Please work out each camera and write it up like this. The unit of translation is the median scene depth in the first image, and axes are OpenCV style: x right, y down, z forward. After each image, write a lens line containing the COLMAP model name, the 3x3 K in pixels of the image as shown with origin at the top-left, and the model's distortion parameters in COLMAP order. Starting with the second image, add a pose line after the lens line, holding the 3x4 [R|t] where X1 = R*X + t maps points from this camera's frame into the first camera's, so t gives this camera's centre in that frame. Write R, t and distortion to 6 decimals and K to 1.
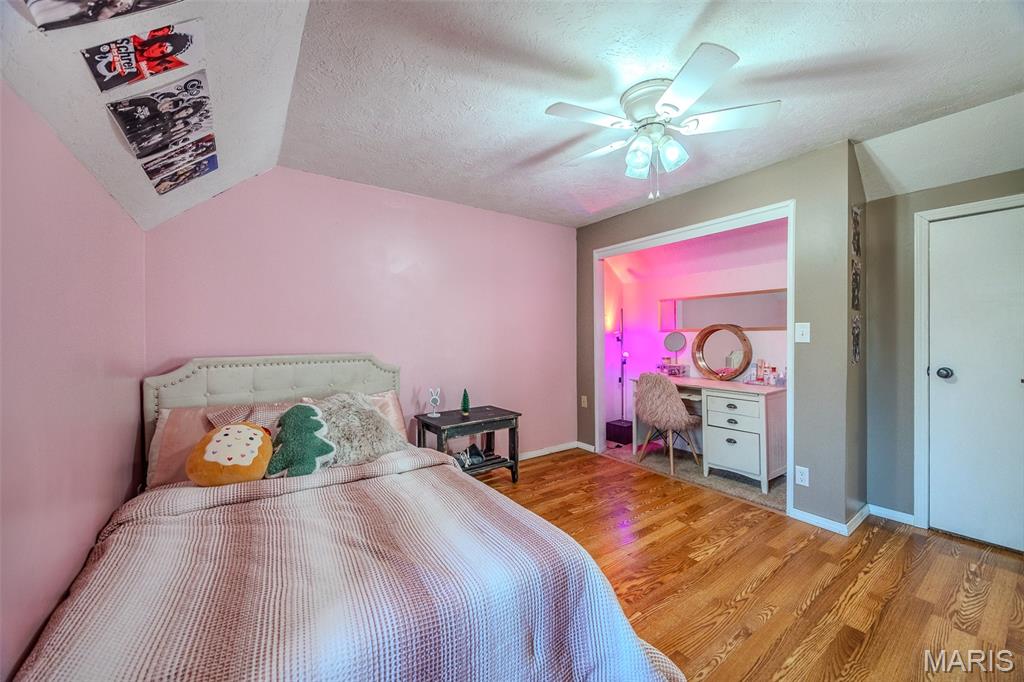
lens RADIAL K [[386.6, 0, 514.6], [0, 386.6, 339.7], [0, 0, 1]] dist [-0.006188, 0.000409]
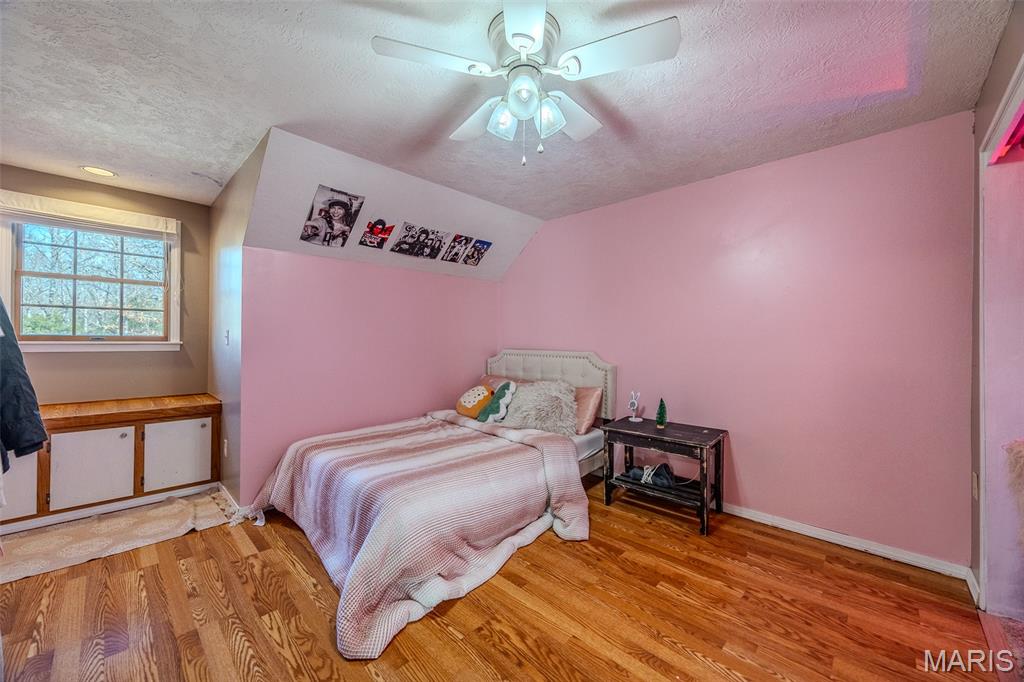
lens RADIAL K [[386.6, 0, 515.0], [0, 386.6, 338.1], [0, 0, 1]] dist [-0.006188, 0.000409]
pose [[0.198283, 0.006370, -0.980124, 0.829586], [-0.015453, 0.999875, 0.003372, -0.009367], [0.980023, 0.014477, 0.198357, 0.617782]]
